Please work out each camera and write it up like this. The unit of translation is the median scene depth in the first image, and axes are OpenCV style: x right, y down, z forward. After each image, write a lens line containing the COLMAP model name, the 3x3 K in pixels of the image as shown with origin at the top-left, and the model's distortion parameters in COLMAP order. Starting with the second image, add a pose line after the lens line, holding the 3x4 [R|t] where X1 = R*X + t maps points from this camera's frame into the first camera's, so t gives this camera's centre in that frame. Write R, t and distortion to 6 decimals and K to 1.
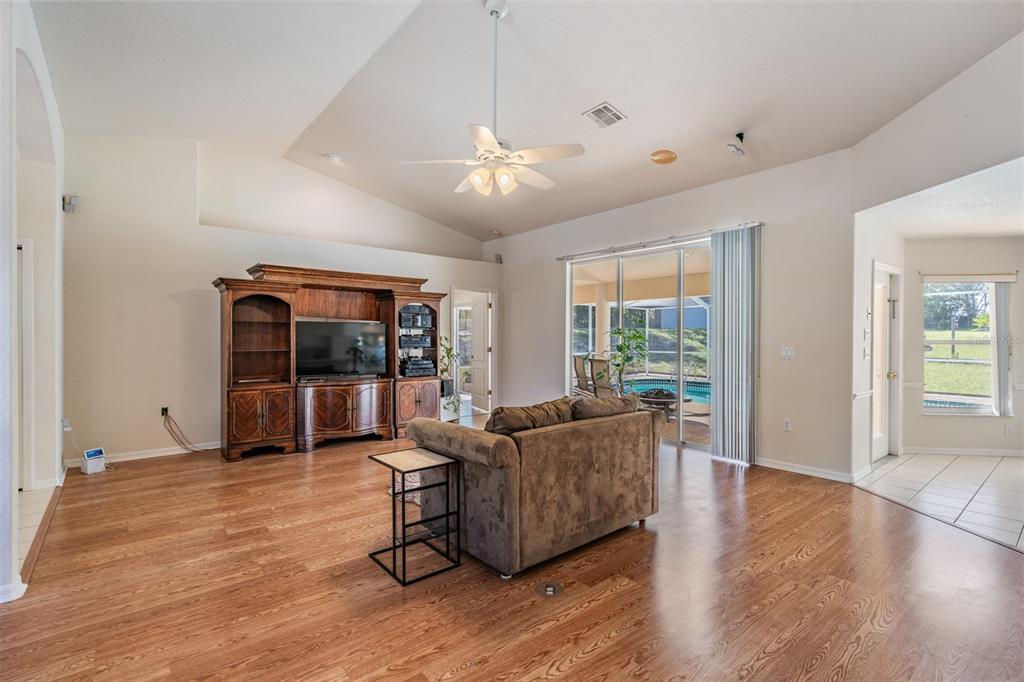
lens RADIAL K [[474.9, 0, 504.7], [0, 474.9, 339.8], [0, 0, 1]] dist [-0.001509, -0.000151]
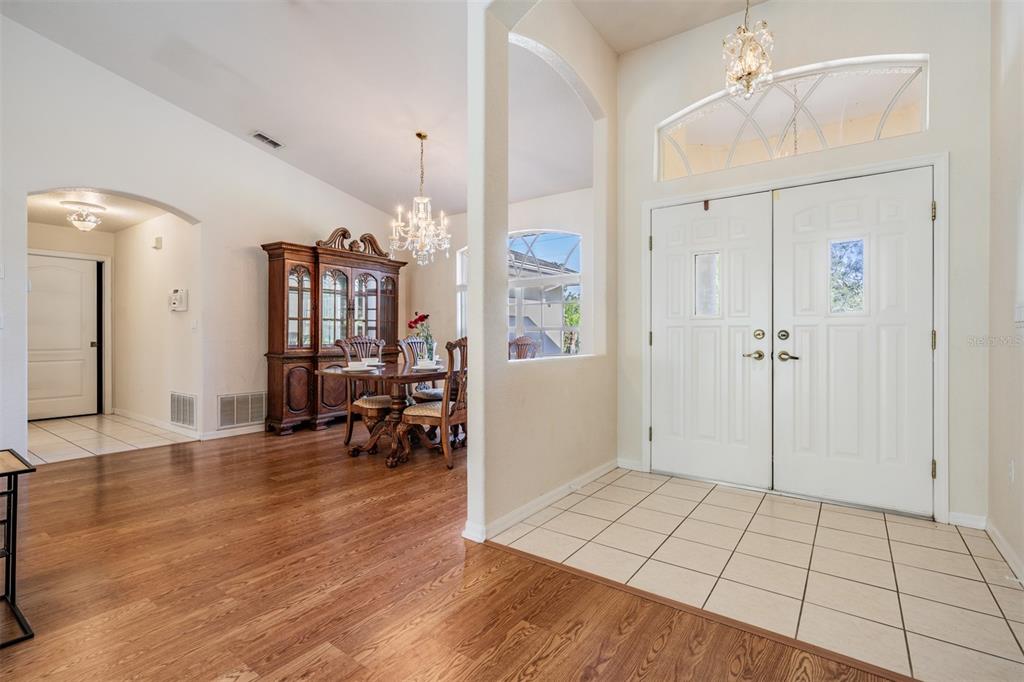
lens RADIAL K [[478.2, 0, 511.2], [0, 478.2, 332.3], [0, 0, 1]] dist [-0.001223, -0.000179]
pose [[-0.965185, -0.003815, -0.261540, -0.718685], [-0.004458, 0.999988, 0.001865, 0.067917], [0.261530, 0.002966, -0.965191, 1.763134]]
